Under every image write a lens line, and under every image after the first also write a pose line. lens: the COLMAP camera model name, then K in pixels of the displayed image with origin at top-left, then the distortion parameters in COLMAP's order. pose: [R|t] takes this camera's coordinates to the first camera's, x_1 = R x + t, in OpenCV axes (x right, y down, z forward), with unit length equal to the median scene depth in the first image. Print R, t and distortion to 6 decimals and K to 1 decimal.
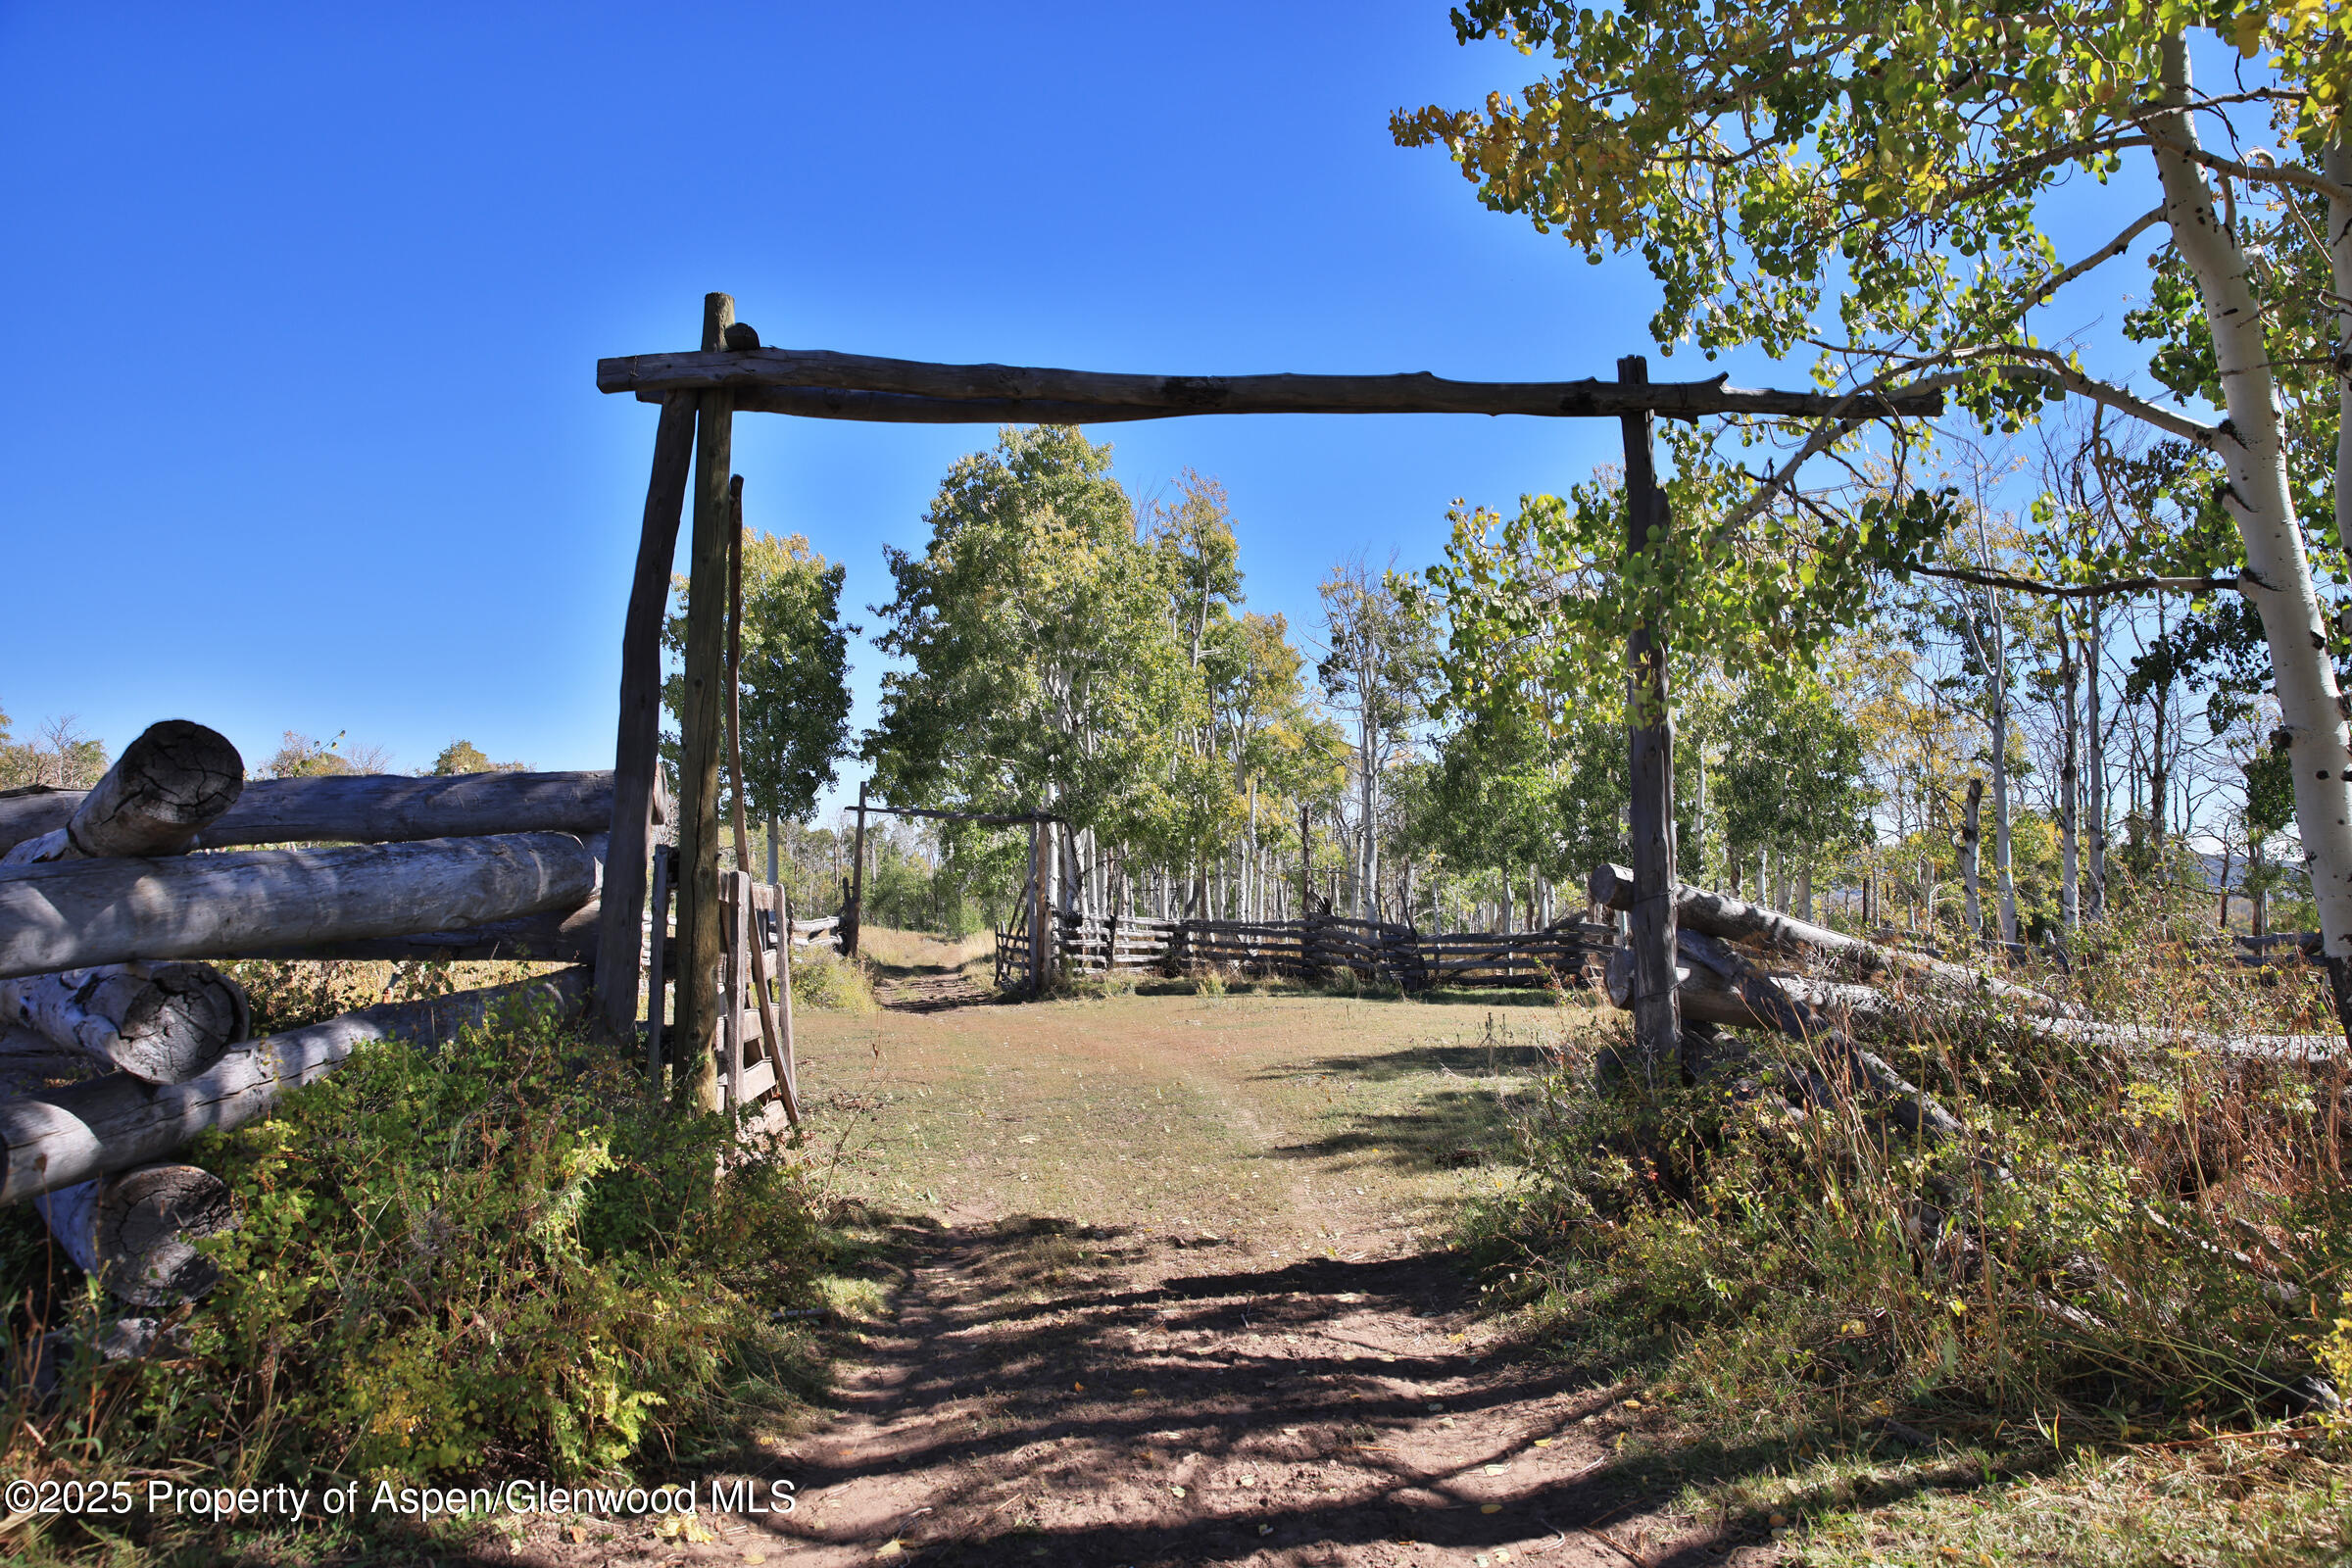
lens RADIAL K [[1620.2, 0, 1176.0], [0, 1620.2, 784.0], [0, 0, 1]] dist [-0.116339, -0.000098]
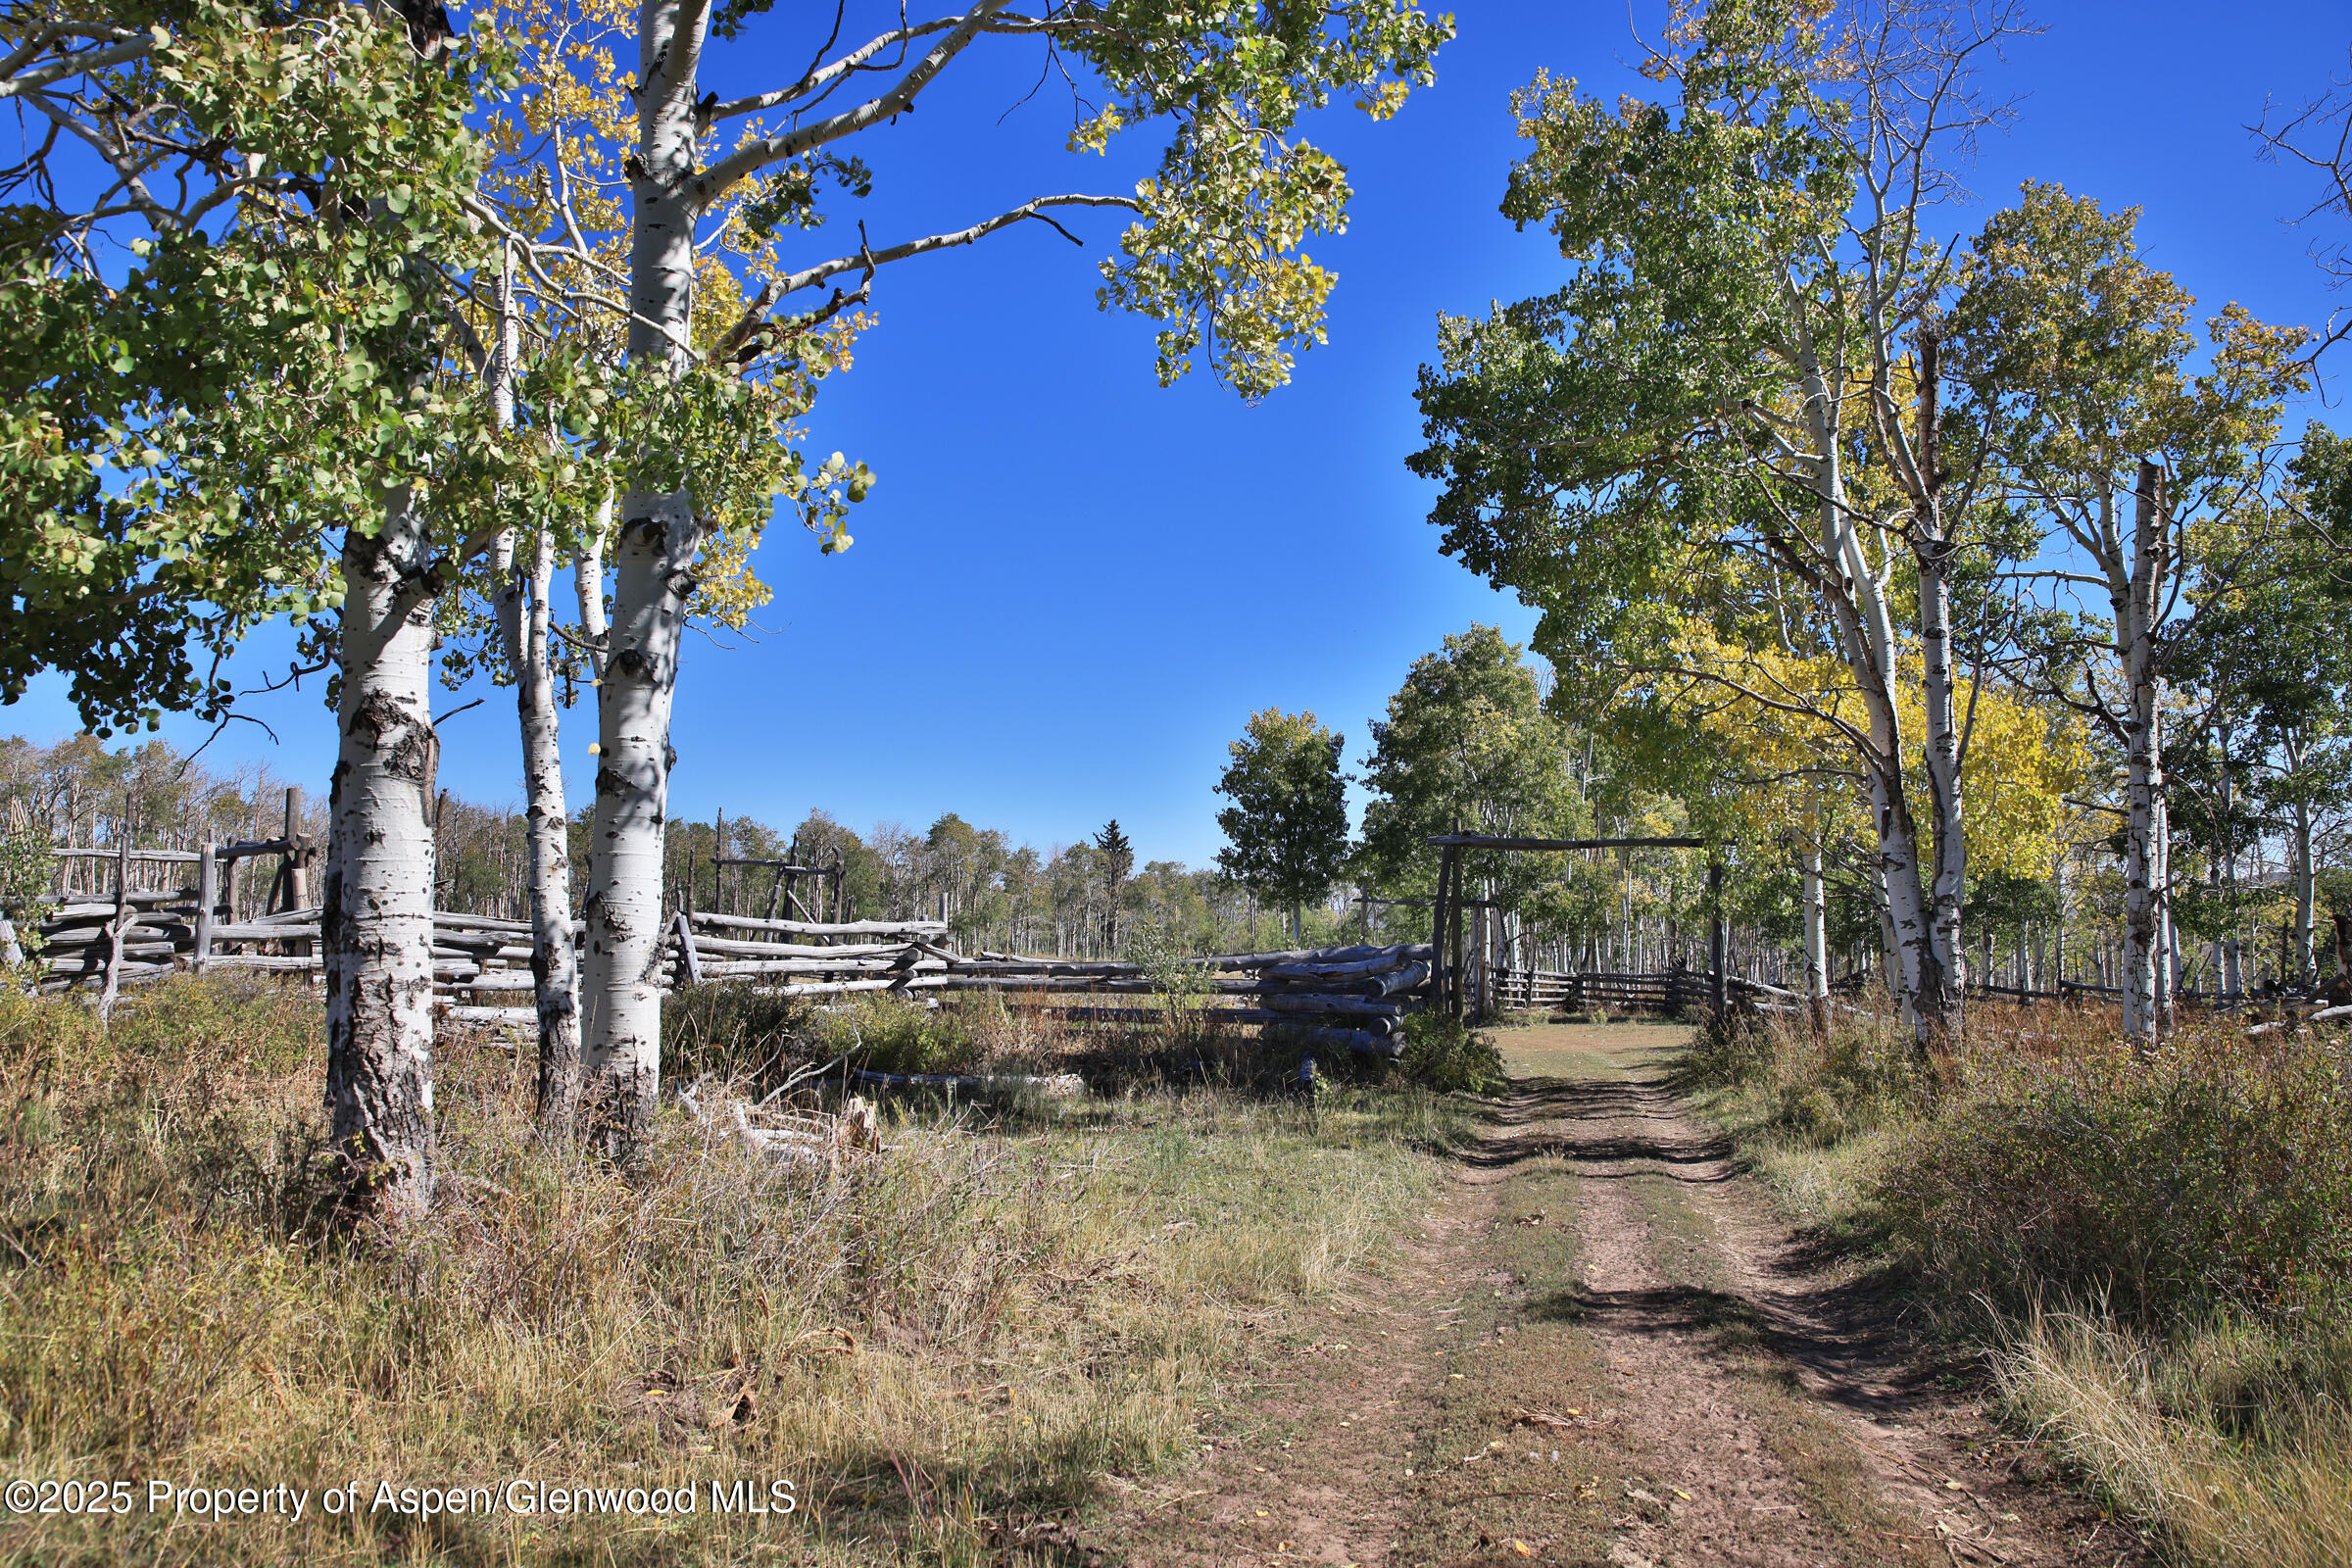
lens RADIAL K [[1620.2, 0, 1176.0], [0, 1620.2, 784.0], [0, 0, 1]] dist [-0.116339, -0.000098]
pose [[0.972232, -0.019929, -0.233171, -0.008107], [0.014087, 0.999544, -0.026695, -0.051680], [0.233597, 0.022669, 0.972069, -0.483787]]
